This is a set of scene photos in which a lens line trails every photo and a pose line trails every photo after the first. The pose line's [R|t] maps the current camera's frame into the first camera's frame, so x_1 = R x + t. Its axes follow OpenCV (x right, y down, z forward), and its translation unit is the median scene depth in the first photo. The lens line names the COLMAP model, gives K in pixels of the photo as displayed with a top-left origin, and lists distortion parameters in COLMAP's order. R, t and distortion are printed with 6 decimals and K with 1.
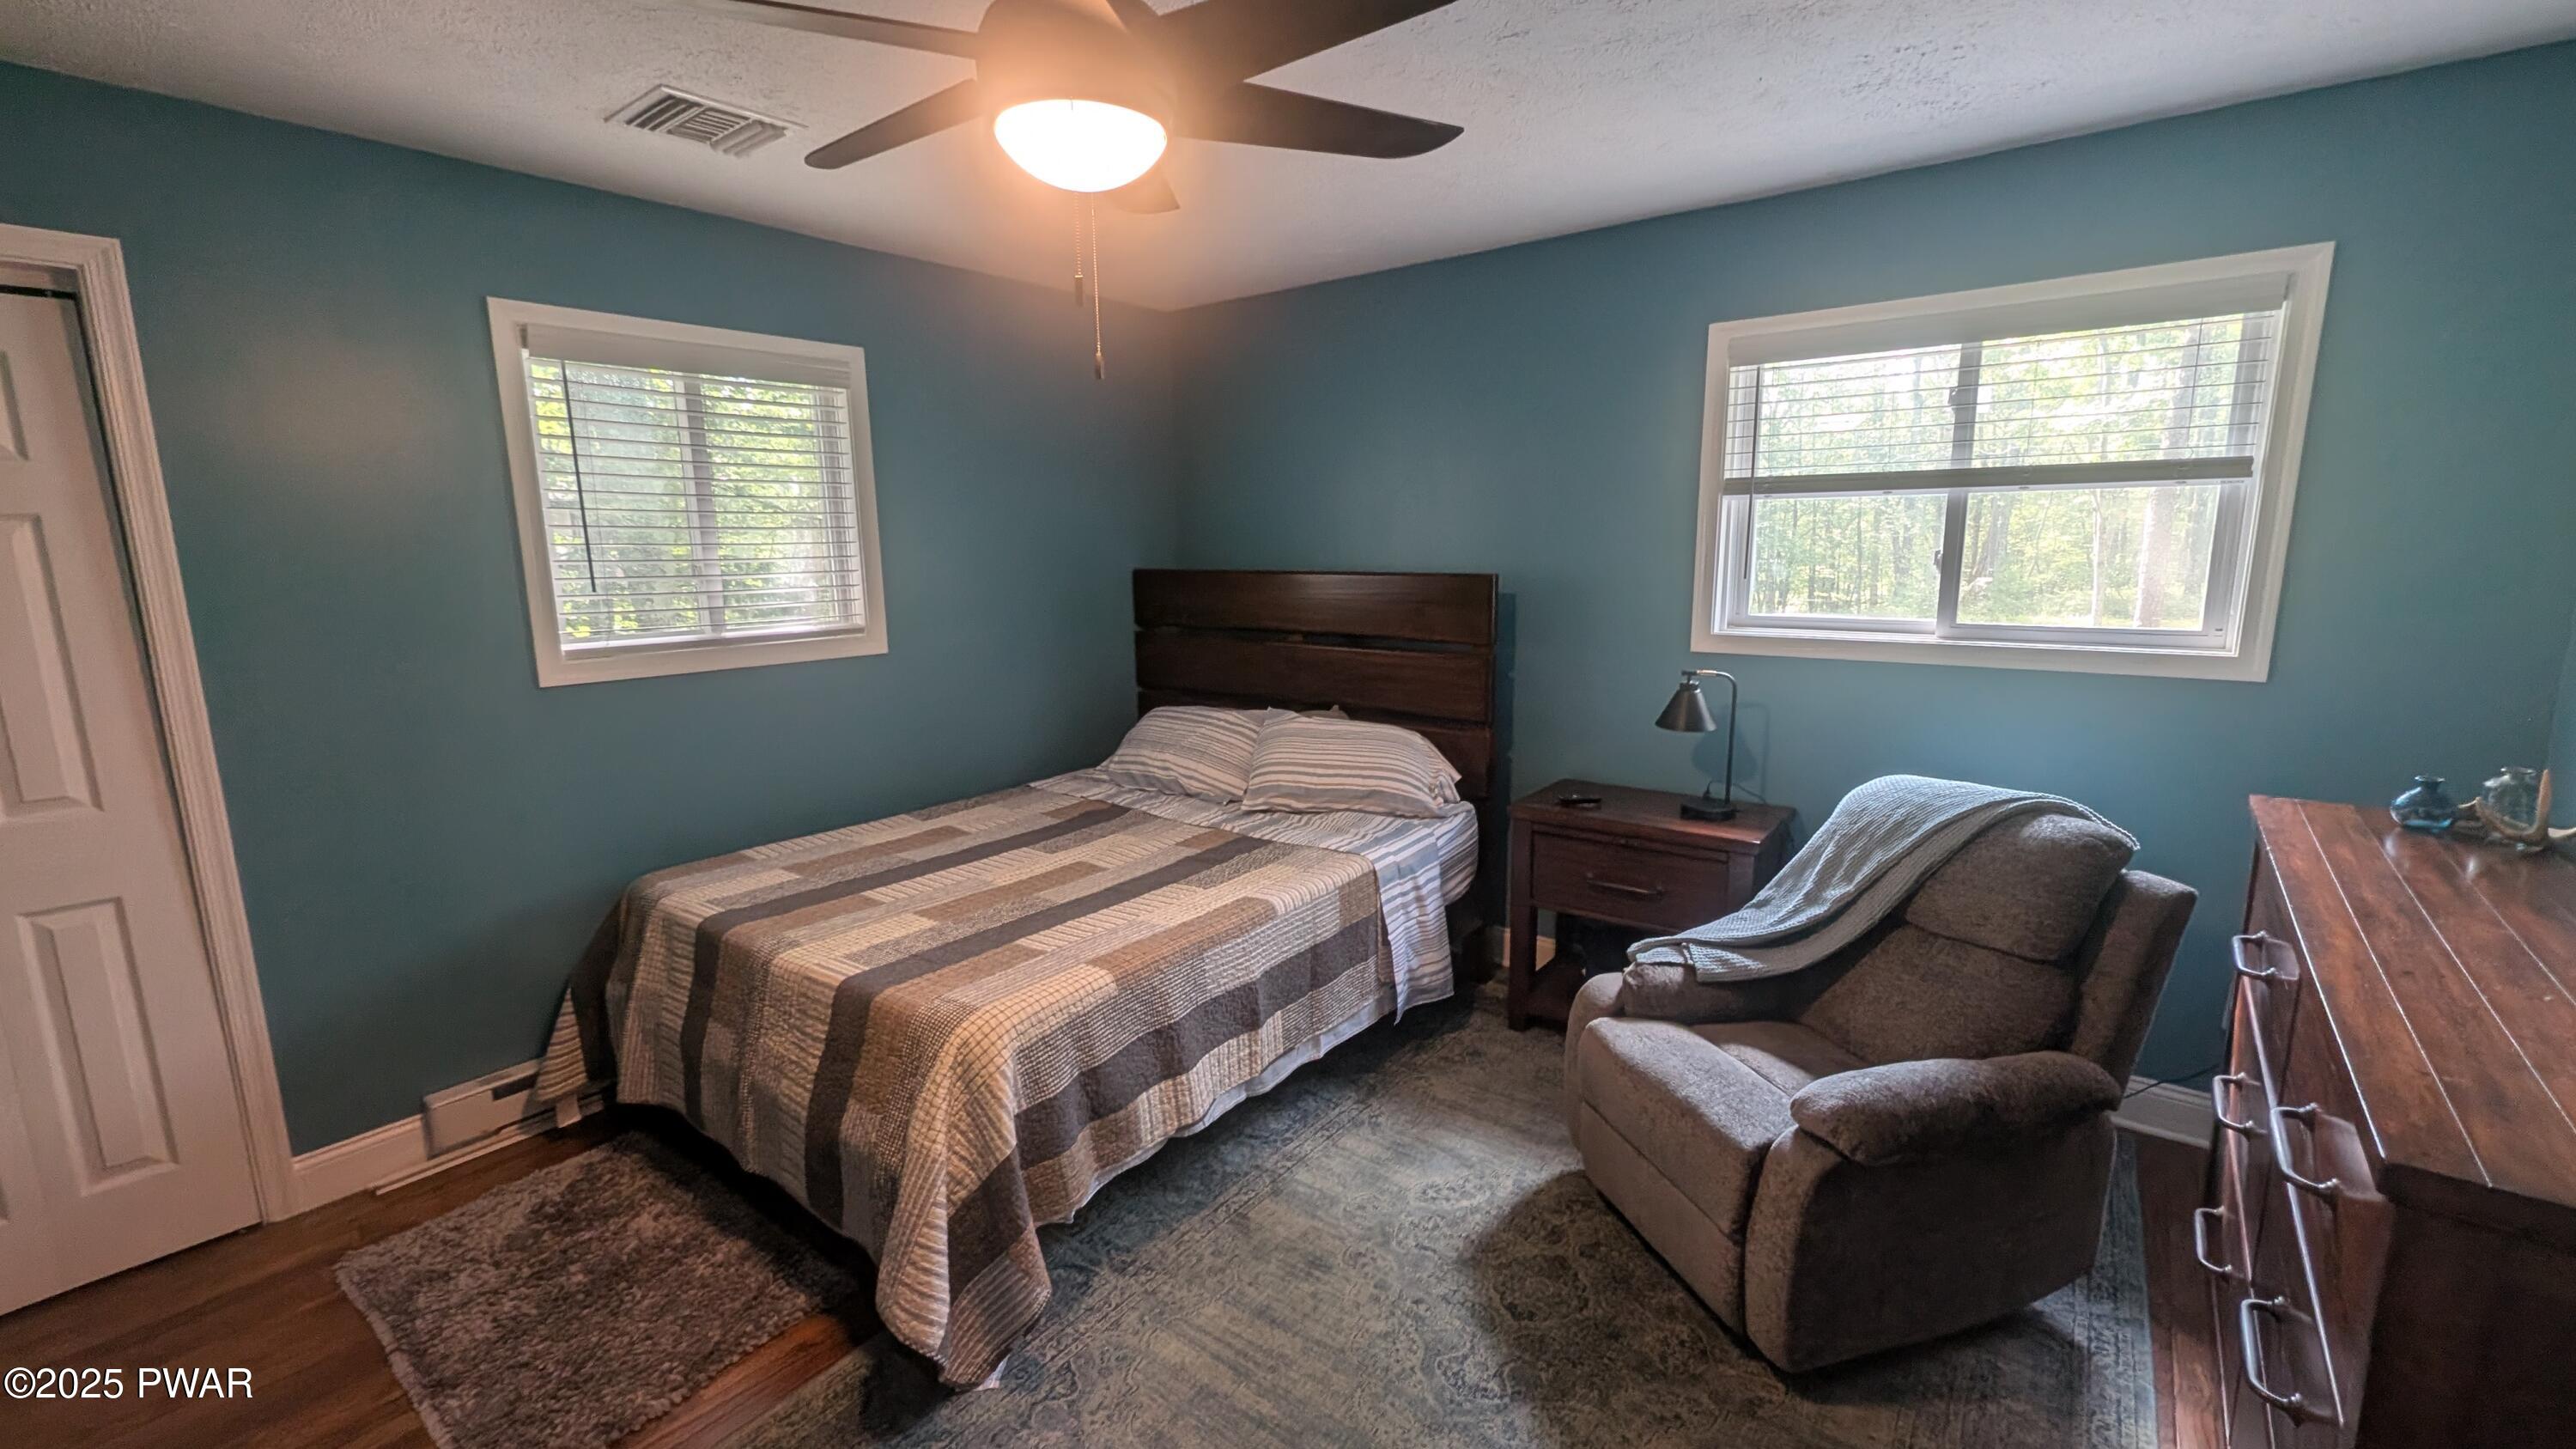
lens RADIAL K [[1056.0, 0, 1300.6], [0, 1056.0, 717.7], [0, 0, 1]] dist [-0.011118, 0.001630]
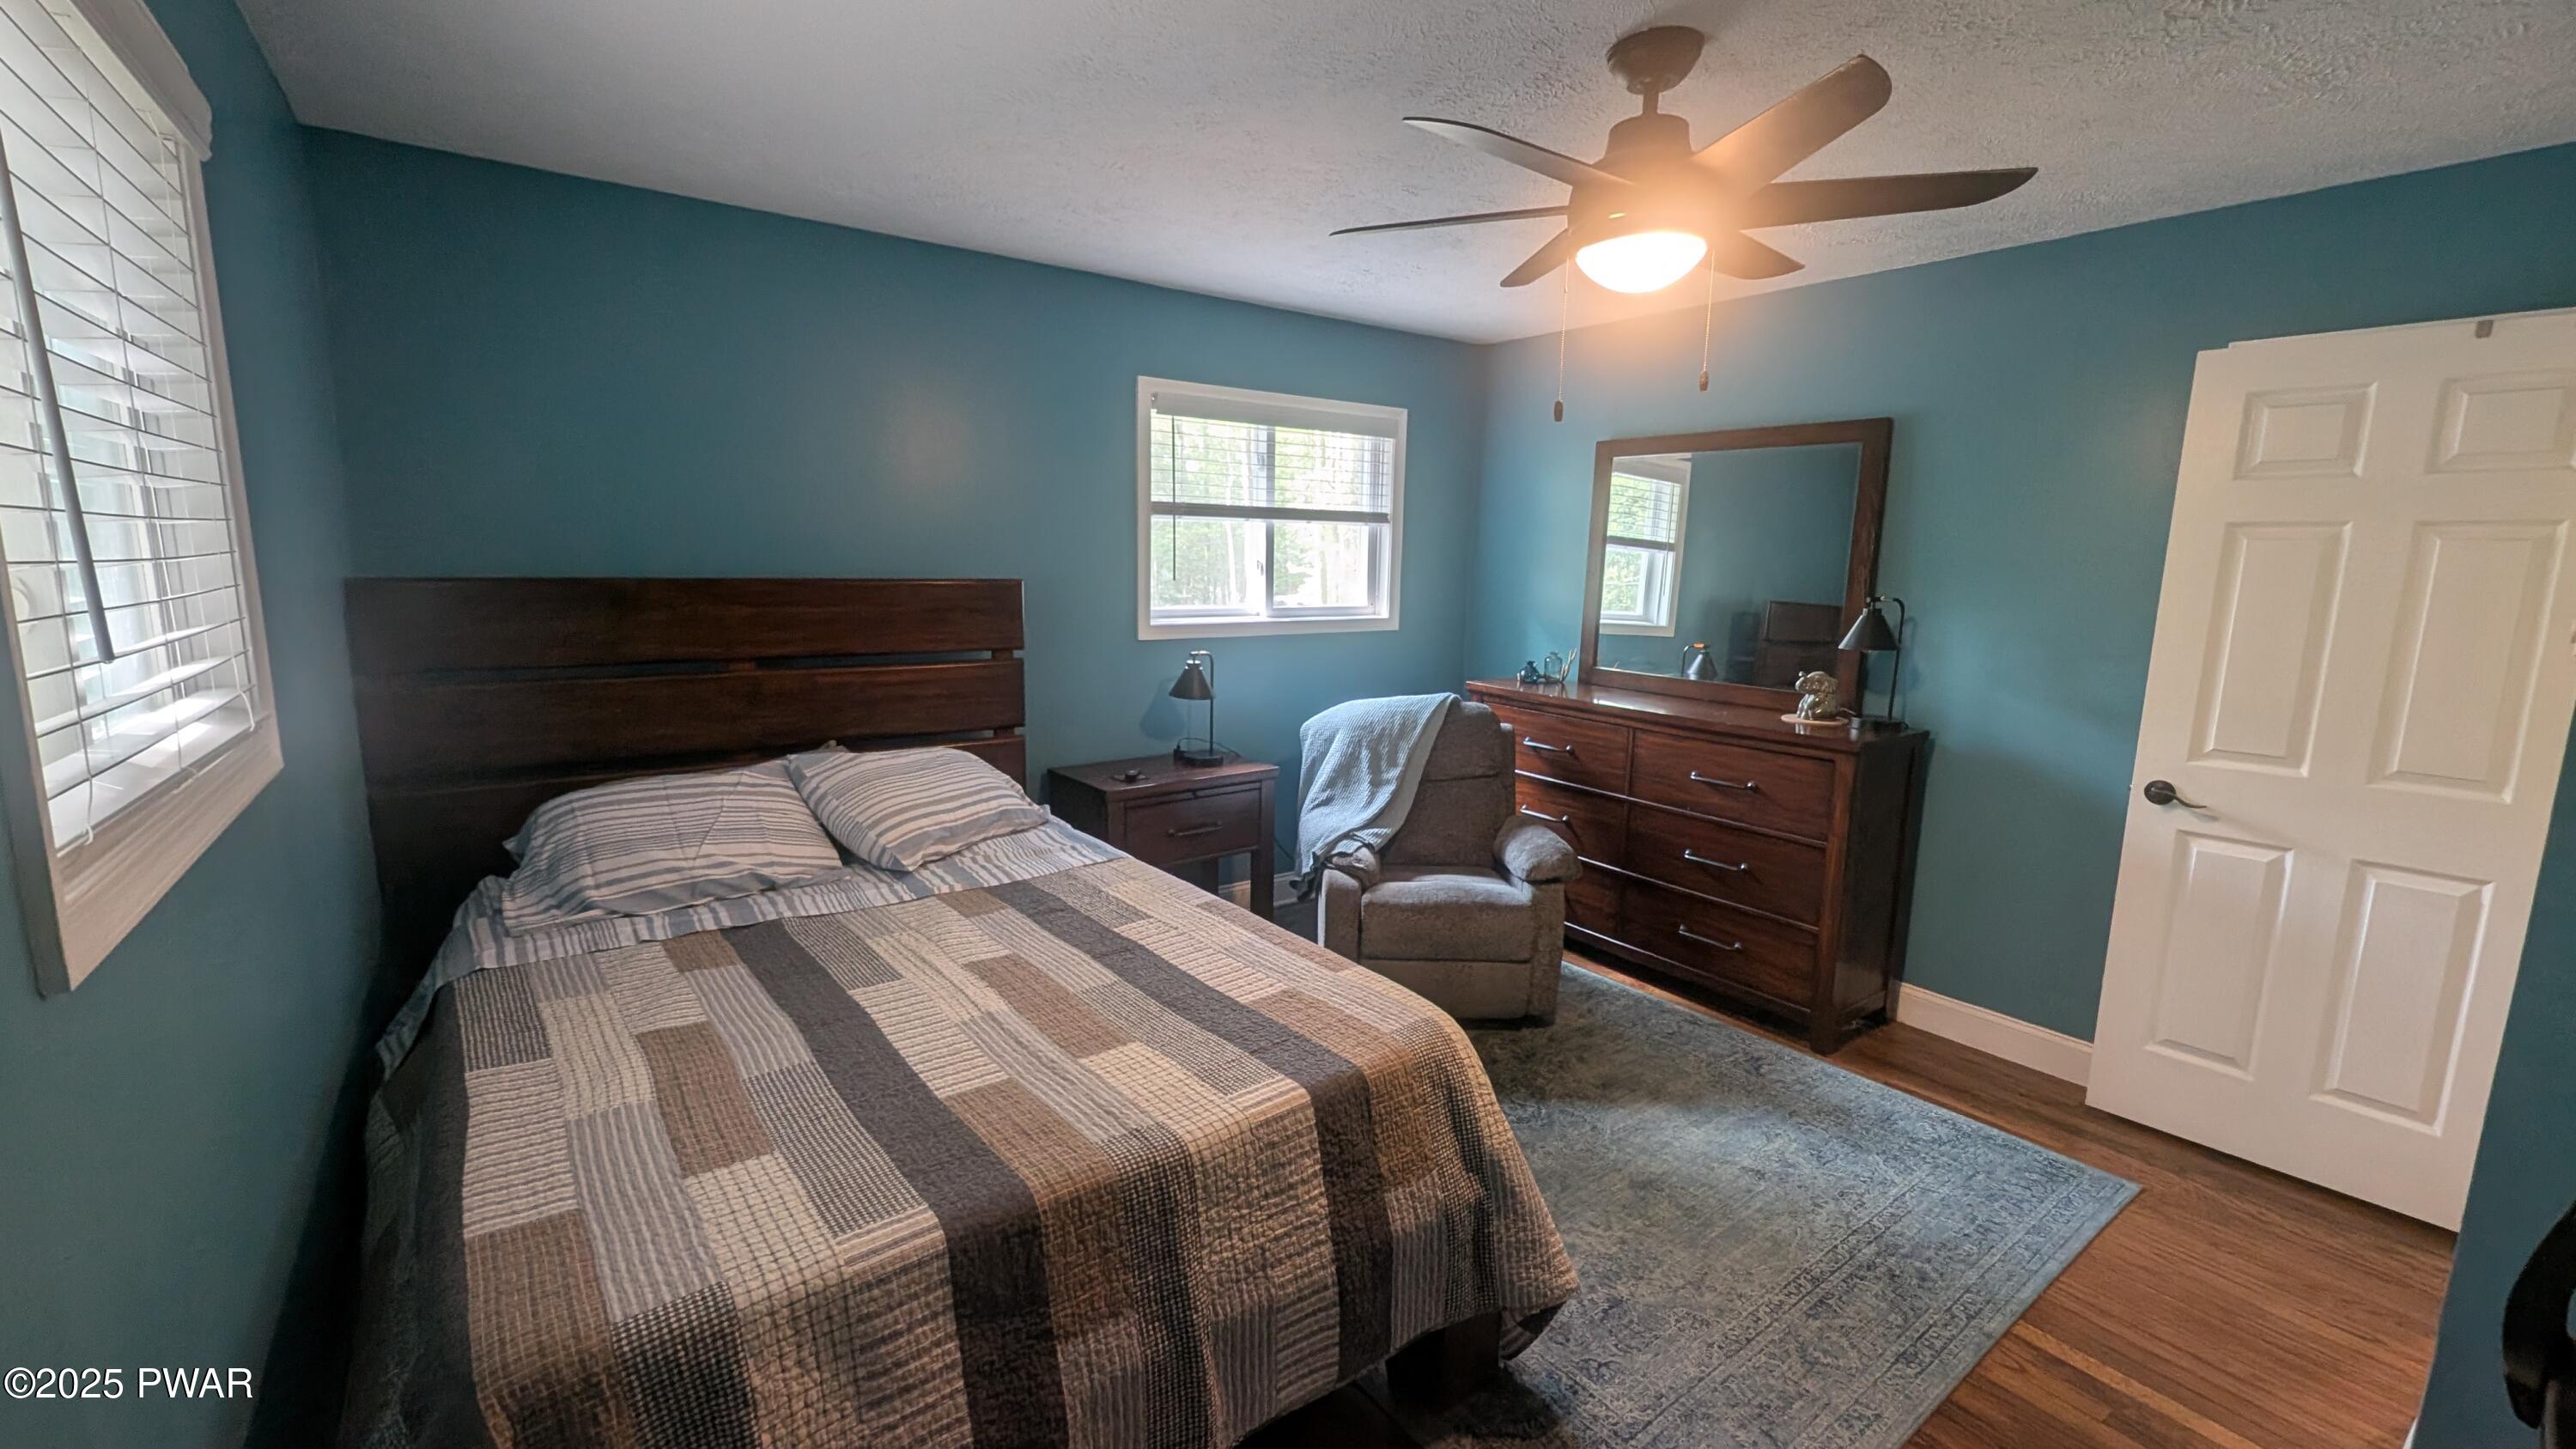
lens RADIAL K [[1056.0, 0, 1300.1], [0, 1056.0, 733.8], [0, 0, 1]] dist [-0.011118, 0.001630]
pose [[0.257802, -0.156094, 0.953506, -0.877799], [0.128516, 0.983635, 0.126279, -0.098146], [-0.957613, 0.089986, 0.273643, 0.556520]]
